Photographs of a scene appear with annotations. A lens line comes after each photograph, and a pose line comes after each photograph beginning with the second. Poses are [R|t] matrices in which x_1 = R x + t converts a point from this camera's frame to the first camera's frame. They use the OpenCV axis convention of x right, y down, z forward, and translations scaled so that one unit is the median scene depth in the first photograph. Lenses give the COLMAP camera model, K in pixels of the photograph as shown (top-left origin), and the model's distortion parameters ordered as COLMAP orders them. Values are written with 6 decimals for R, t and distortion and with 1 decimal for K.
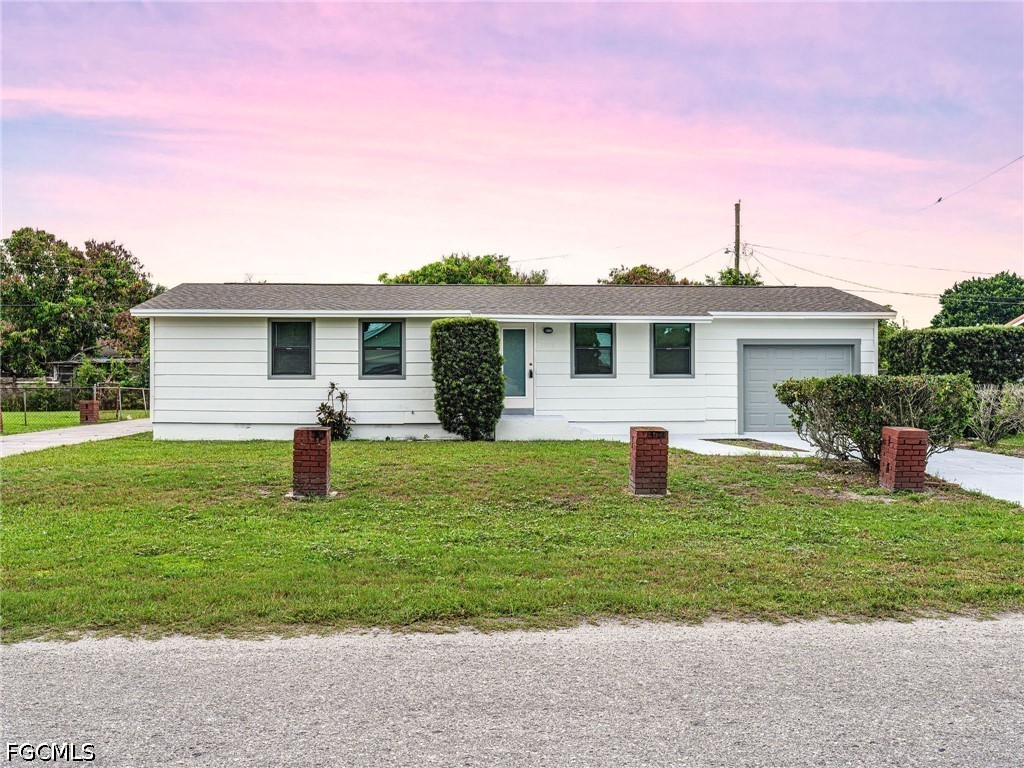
lens RADIAL K [[935.3, 0, 506.2], [0, 935.3, 383.0], [0, 0, 1]] dist [0.000305, 0.000000]
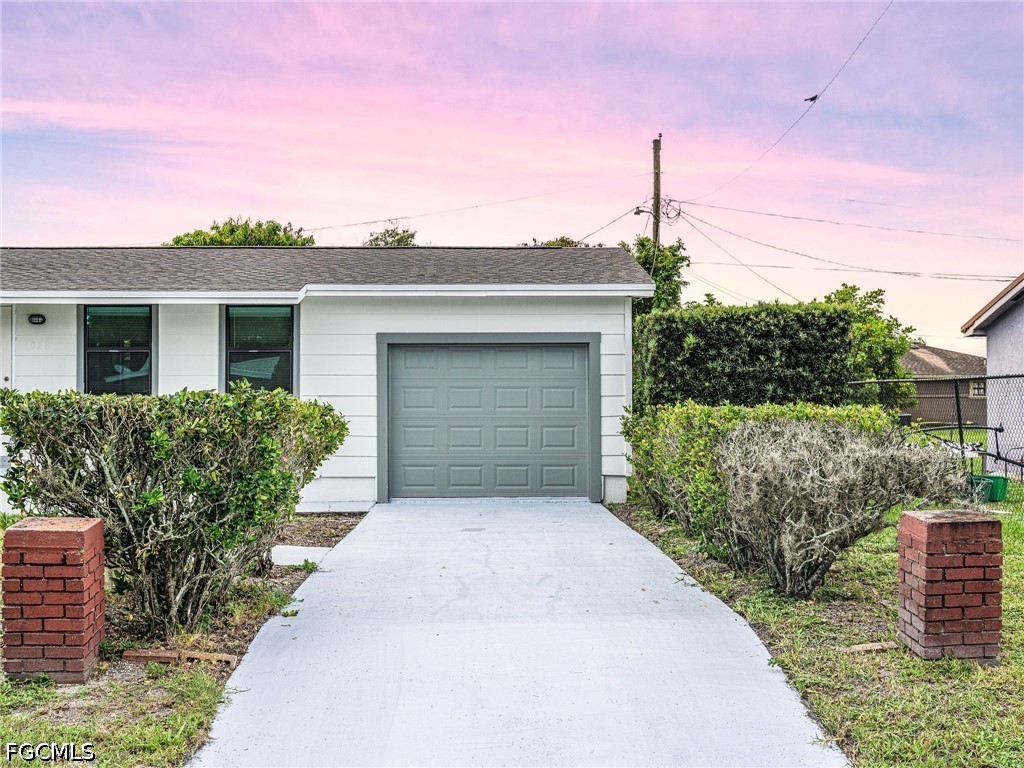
lens RADIAL K [[1239.0, 0, 509.4], [0, 1239.0, 389.3], [0, 0, 1]] dist [-0.011019, 0.000000]
pose [[0.999444, -0.001811, -0.033282, 0.360011], [0.001209, 0.999836, -0.018085, 0.000414], [0.033309, 0.018034, 0.999282, 0.264466]]
